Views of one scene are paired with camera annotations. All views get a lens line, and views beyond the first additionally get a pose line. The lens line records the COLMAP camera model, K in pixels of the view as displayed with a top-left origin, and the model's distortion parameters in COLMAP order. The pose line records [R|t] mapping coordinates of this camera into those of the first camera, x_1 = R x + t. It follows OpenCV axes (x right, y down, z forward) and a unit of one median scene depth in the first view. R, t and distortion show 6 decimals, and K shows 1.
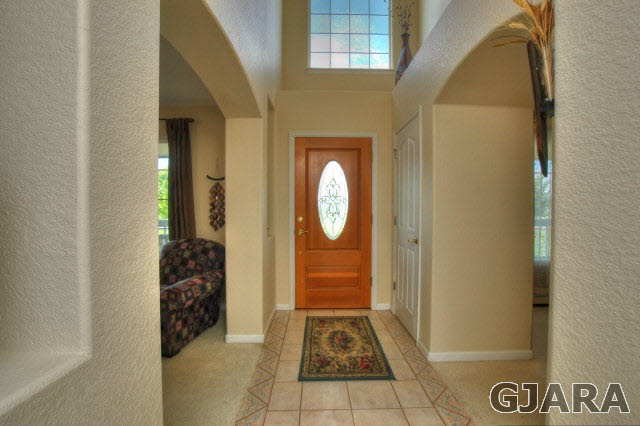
lens RADIAL K [[308.2, 0, 321.7], [0, 308.2, 217.1], [0, 0, 1]] dist [-0.022566, 0.005671]
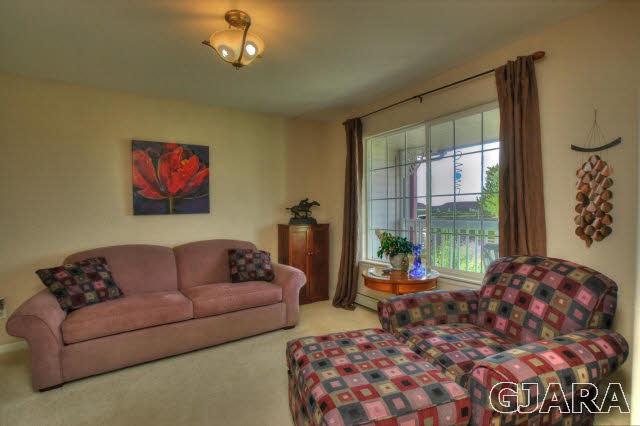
lens RADIAL K [[308.2, 0, 320.2], [0, 308.2, 216.7], [0, 0, 1]] dist [-0.022566, 0.005671]
pose [[0.531025, 0.013531, -0.847248, -0.168255], [-0.008136, 0.999908, 0.010870, -0.008667], [0.847317, 0.001121, 0.531087, 0.370907]]
